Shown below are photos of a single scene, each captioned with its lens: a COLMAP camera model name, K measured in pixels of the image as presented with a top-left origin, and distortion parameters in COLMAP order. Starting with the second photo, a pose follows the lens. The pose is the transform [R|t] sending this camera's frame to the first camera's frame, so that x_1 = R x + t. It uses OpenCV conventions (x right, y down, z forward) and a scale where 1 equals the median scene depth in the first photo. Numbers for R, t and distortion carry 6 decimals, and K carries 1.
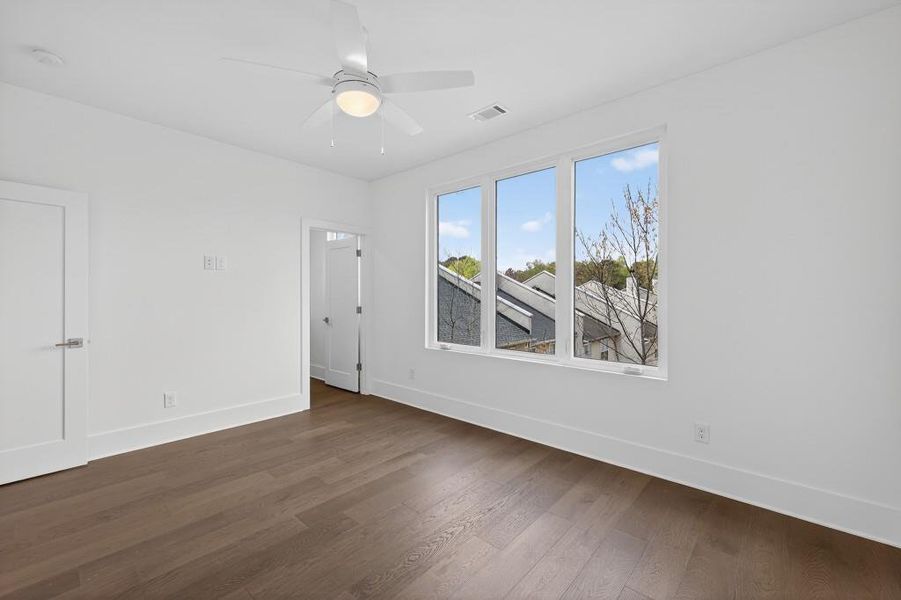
lens RADIAL K [[368.9, 0, 450.5], [0, 368.9, 300.0], [0, 0, 1]] dist [0.001513, 0.000014]
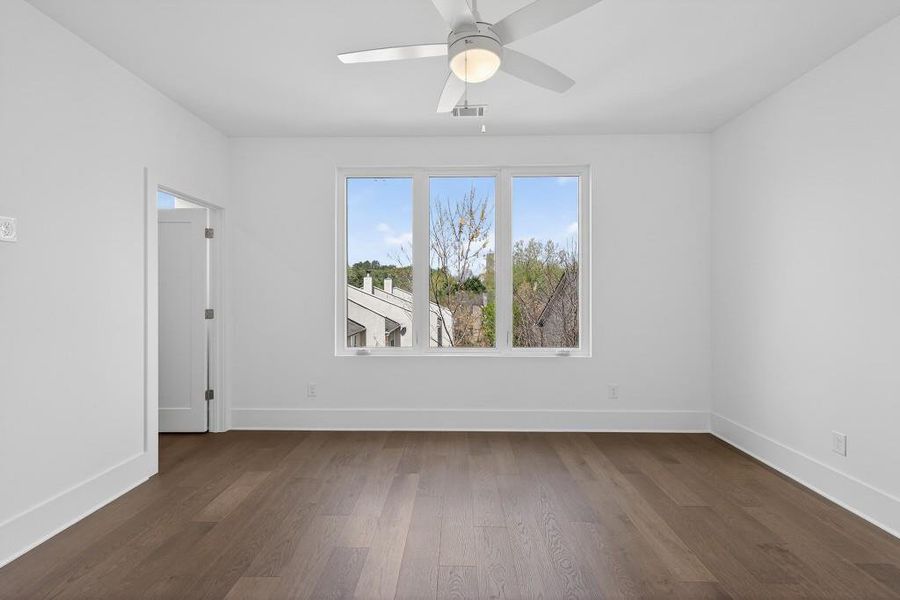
lens RADIAL K [[372.8, 0, 444.1], [0, 372.8, 293.6], [0, 0, 1]] dist [0.001837, -0.000047]
pose [[0.765025, -0.001762, 0.643998, -0.482291], [0.009476, 0.999919, -0.008521, -0.001870], [-0.643931, 0.012622, 0.764979, 0.221135]]
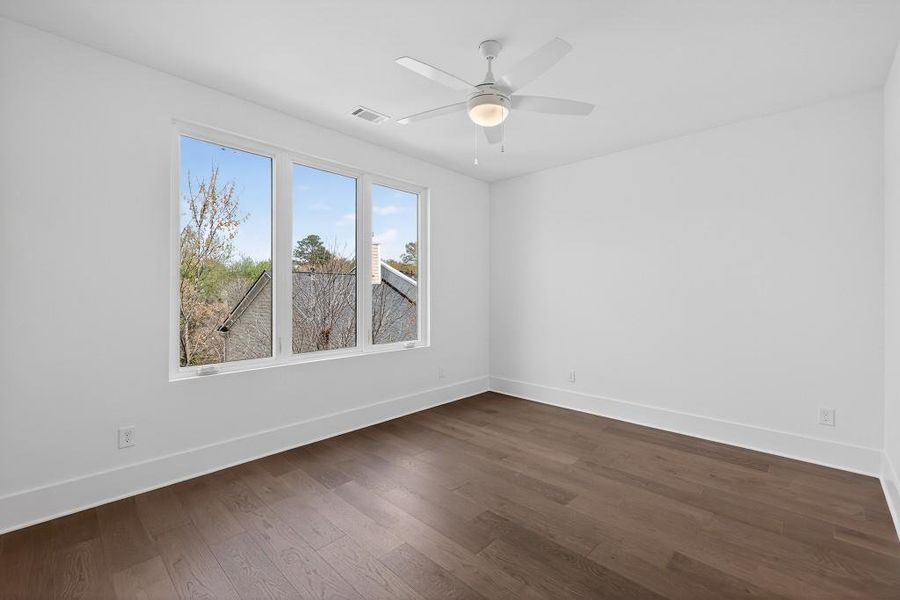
lens RADIAL K [[387.9, 0, 442.1], [0, 387.9, 292.5], [0, 0, 1]] dist [0.002065, 0.000184]
pose [[0.048251, 0.001936, 0.998833, -0.777138], [0.011634, 0.999929, -0.002500, -0.007895], [-0.998767, 0.011741, 0.048225, 0.606776]]
